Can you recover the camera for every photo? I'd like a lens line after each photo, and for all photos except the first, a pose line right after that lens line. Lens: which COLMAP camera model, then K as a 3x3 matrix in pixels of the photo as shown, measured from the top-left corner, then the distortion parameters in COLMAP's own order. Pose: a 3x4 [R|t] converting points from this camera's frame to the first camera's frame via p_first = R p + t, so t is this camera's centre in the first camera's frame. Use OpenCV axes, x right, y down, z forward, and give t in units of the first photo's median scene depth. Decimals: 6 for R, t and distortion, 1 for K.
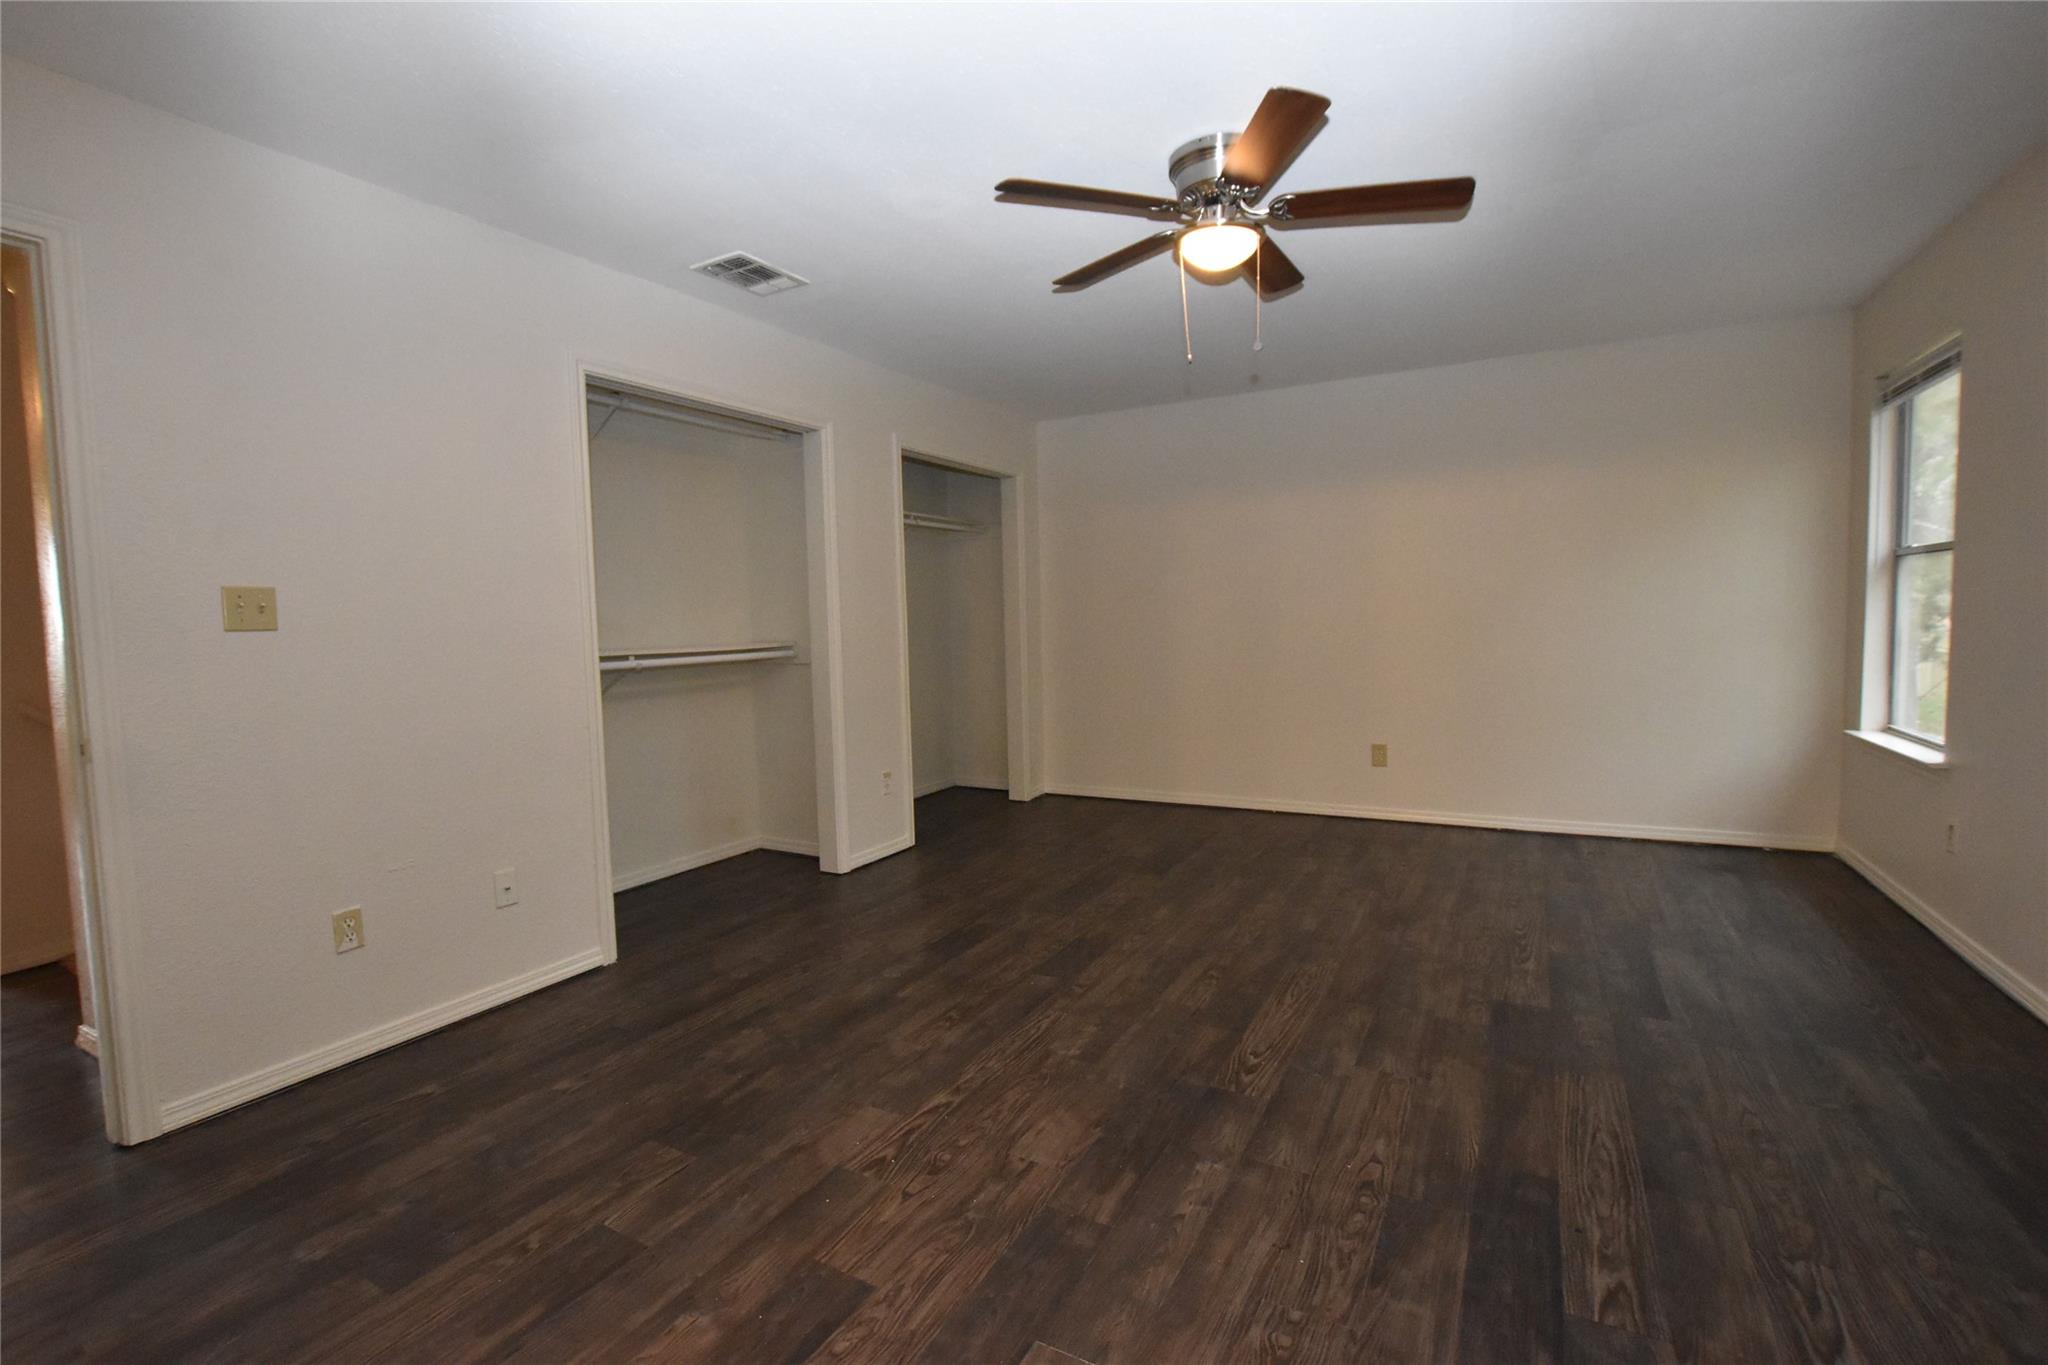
lens RADIAL K [[905.0, 0, 1022.9], [0, 905.0, 678.8], [0, 0, 1]] dist [-0.034904, 0.005964]
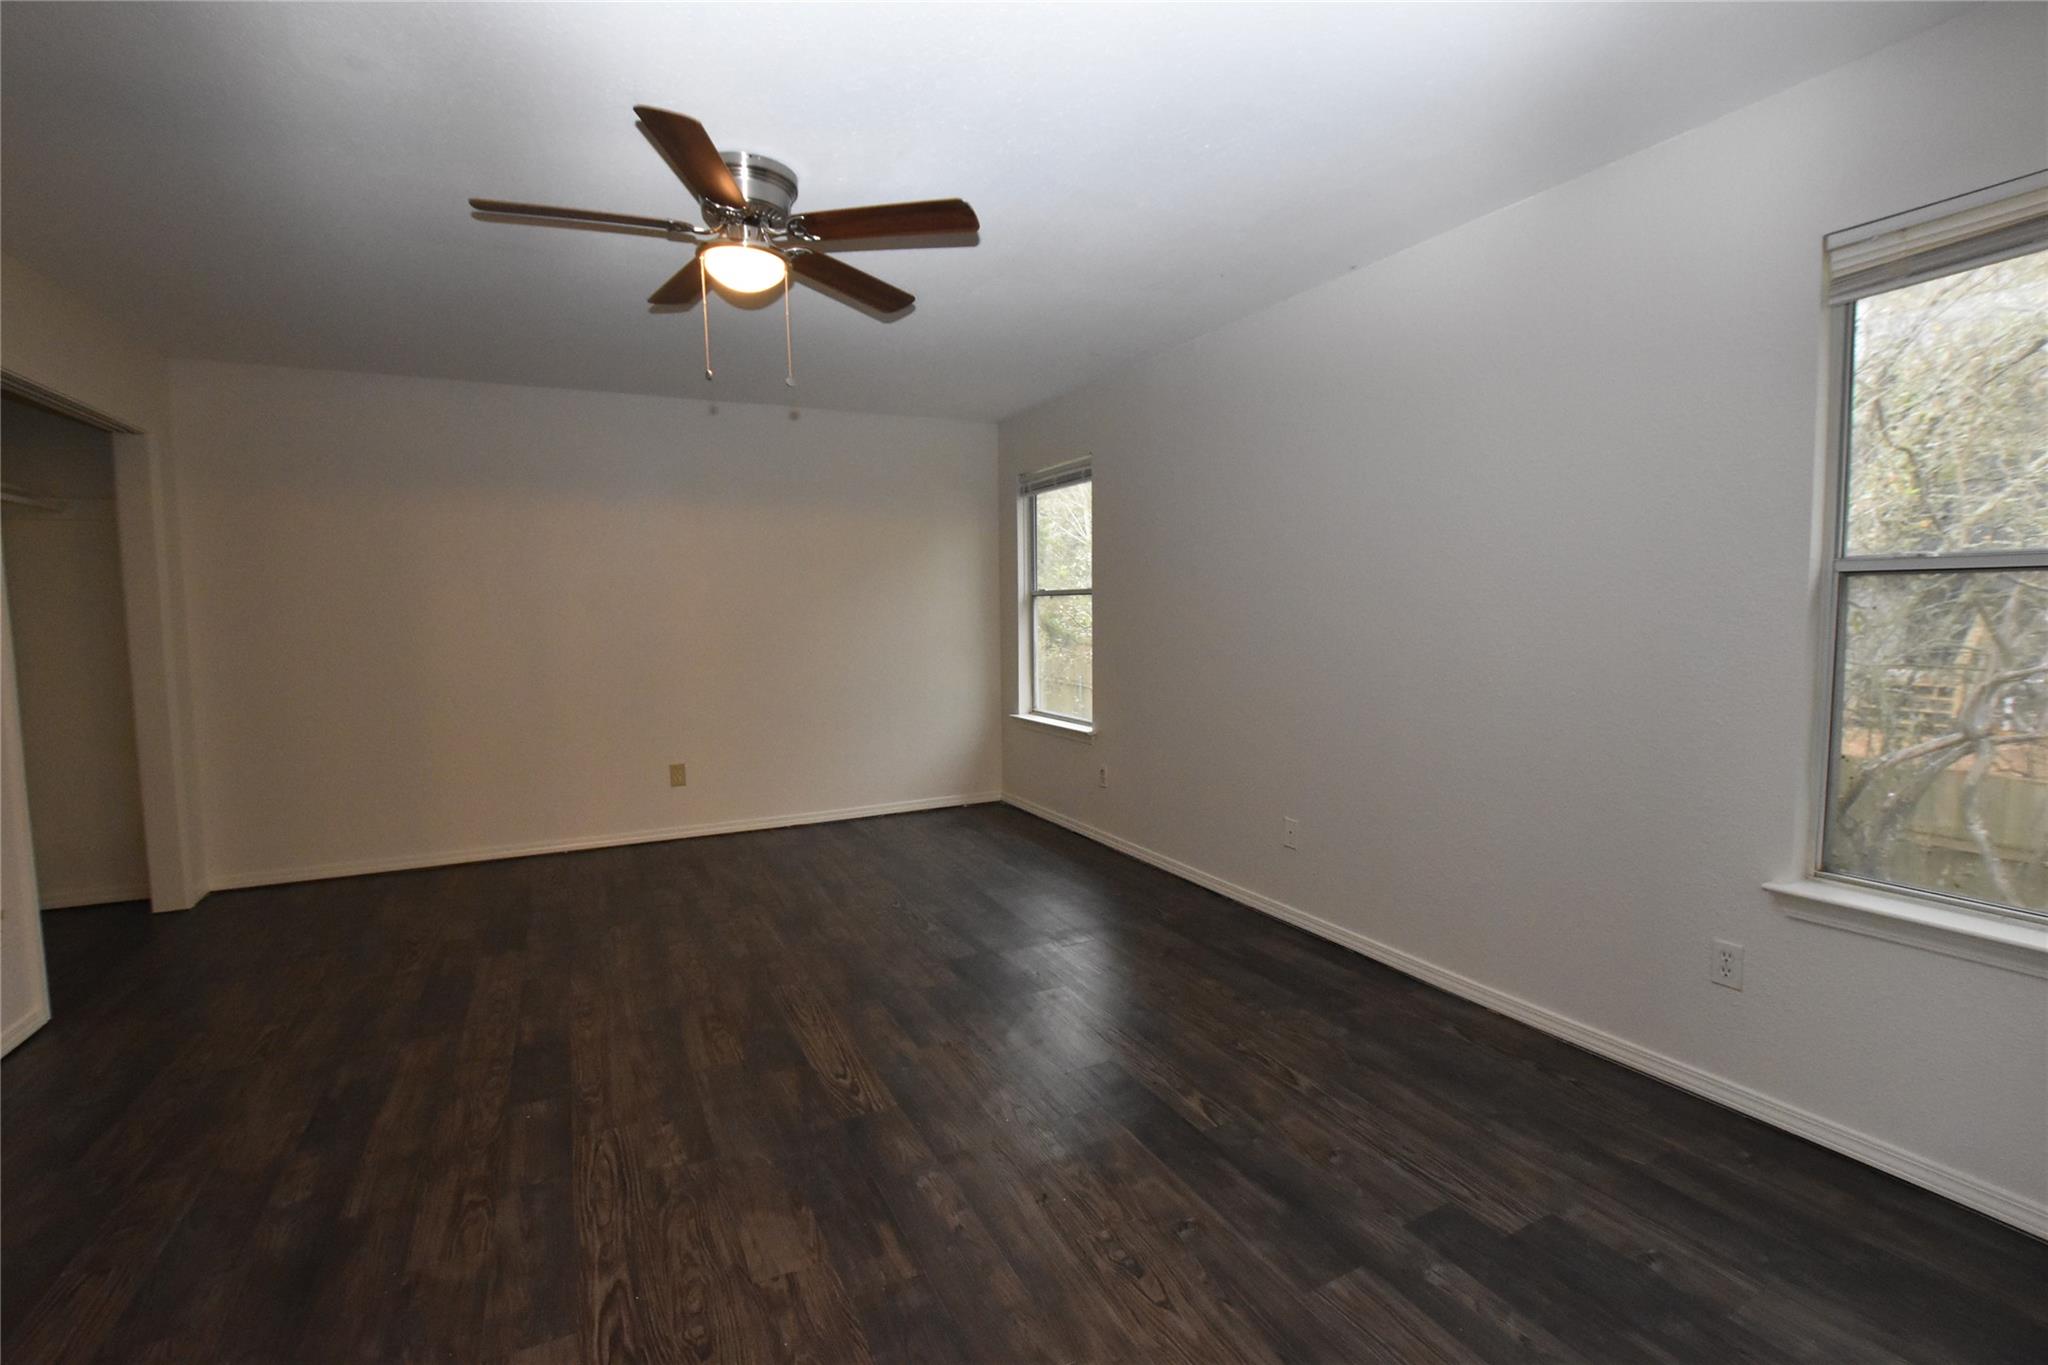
lens RADIAL K [[905.0, 0, 1022.9], [0, 905.0, 678.8], [0, 0, 1]] dist [-0.034904, 0.005964]
pose [[0.558240, -0.043458, 0.828540, -0.387132], [0.051296, 0.998525, 0.017813, -0.036426], [-0.828092, 0.032557, 0.559646, 0.202729]]
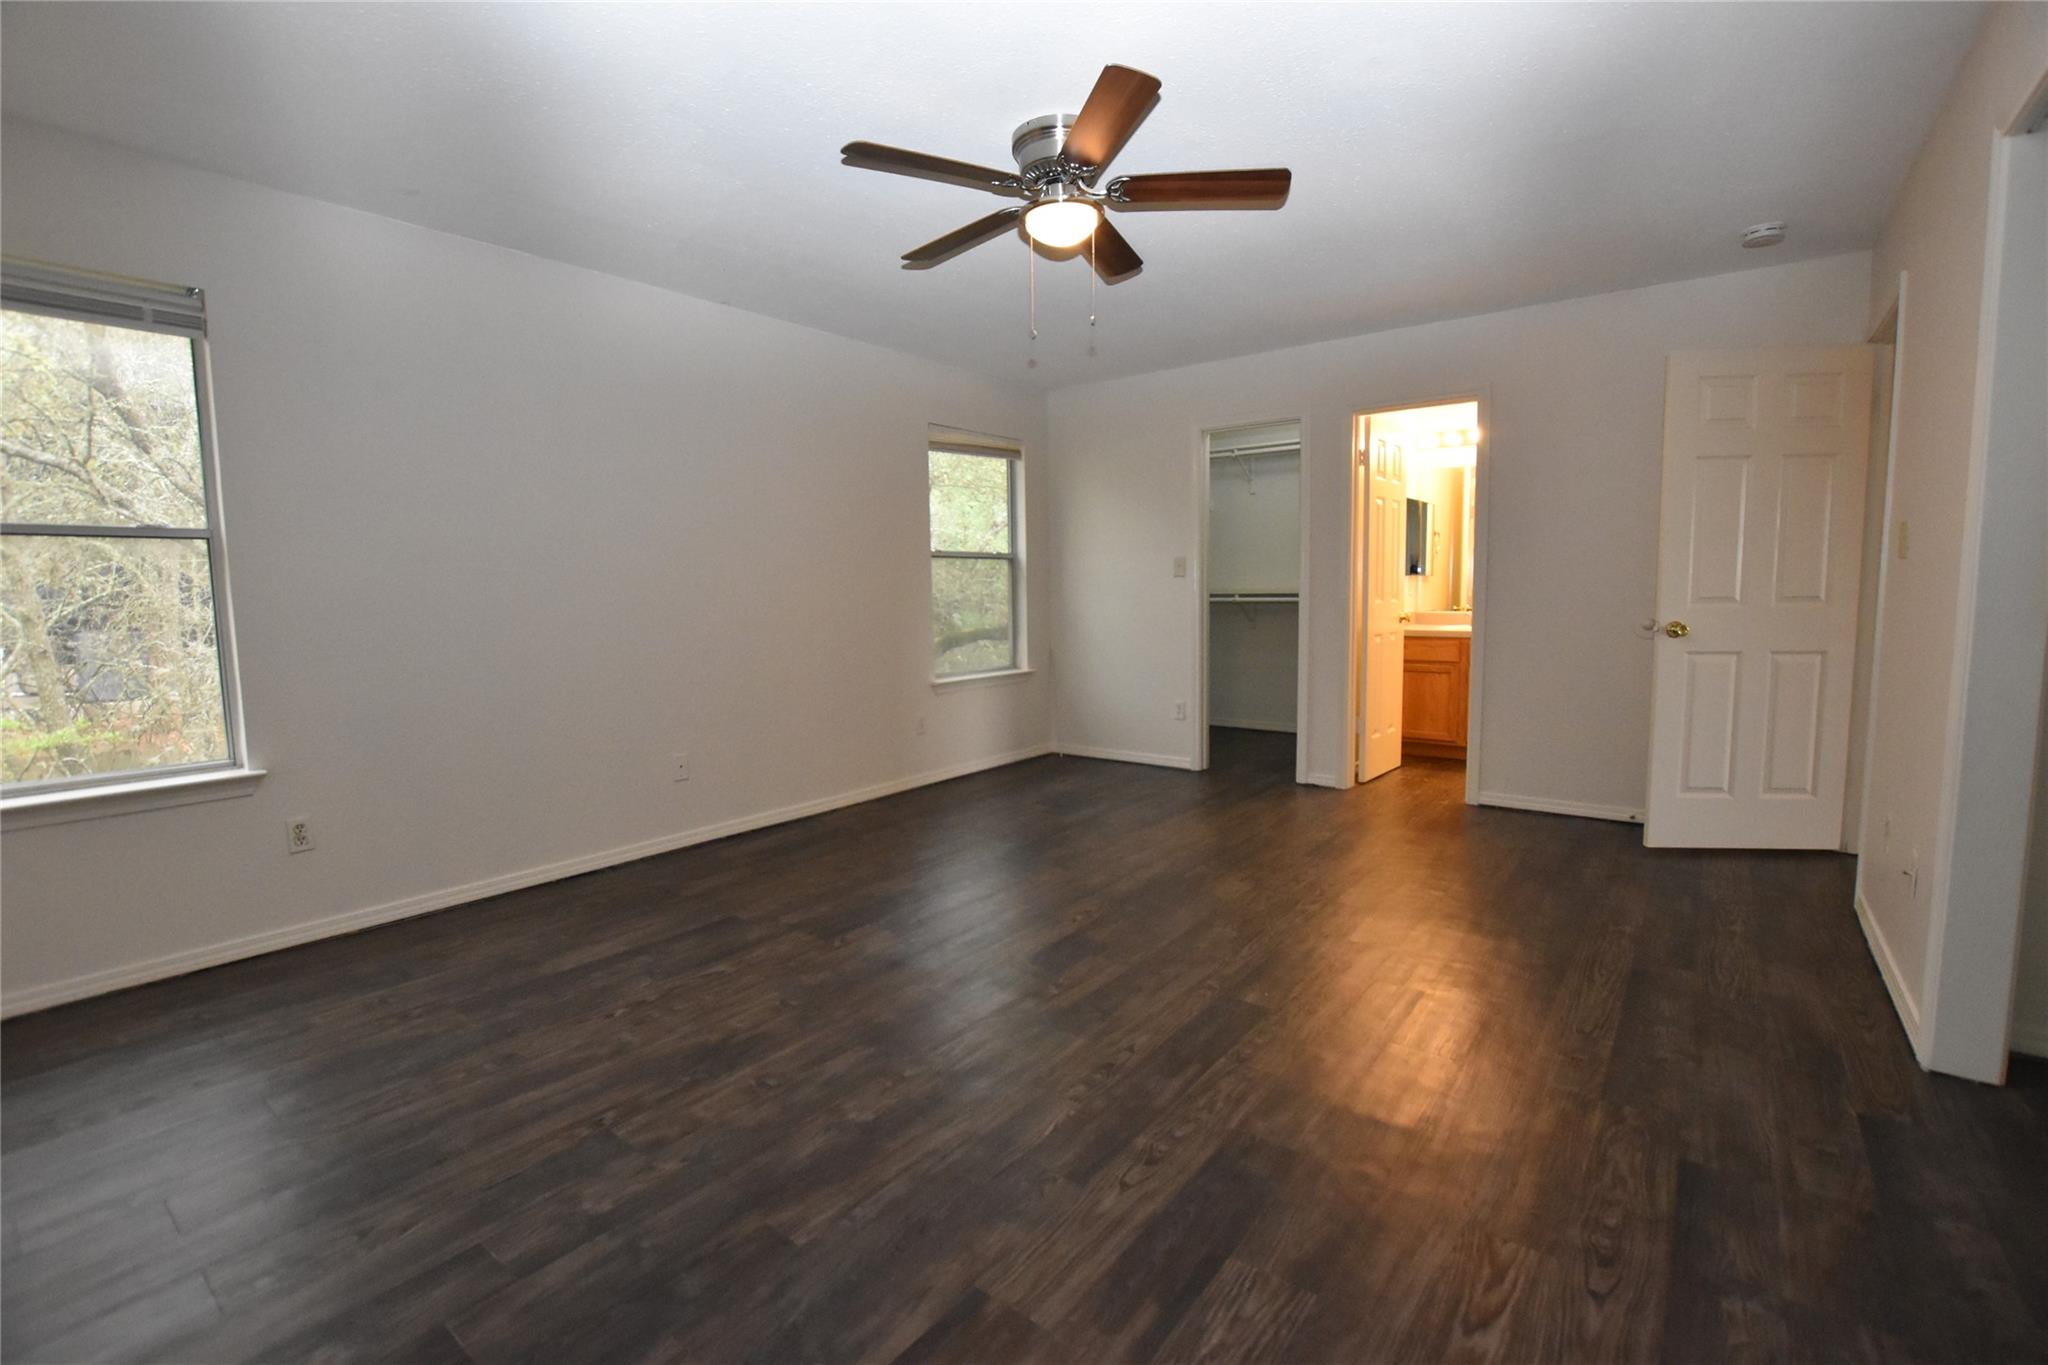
lens RADIAL K [[905.0, 0, 1022.9], [0, 905.0, 678.8], [0, 0, 1]] dist [-0.034904, 0.005964]
pose [[-0.987407, 0.025368, 0.156151, 0.102520], [0.050480, 0.985983, 0.159028, -0.114842], [-0.149928, 0.164908, -0.974847, 1.889337]]
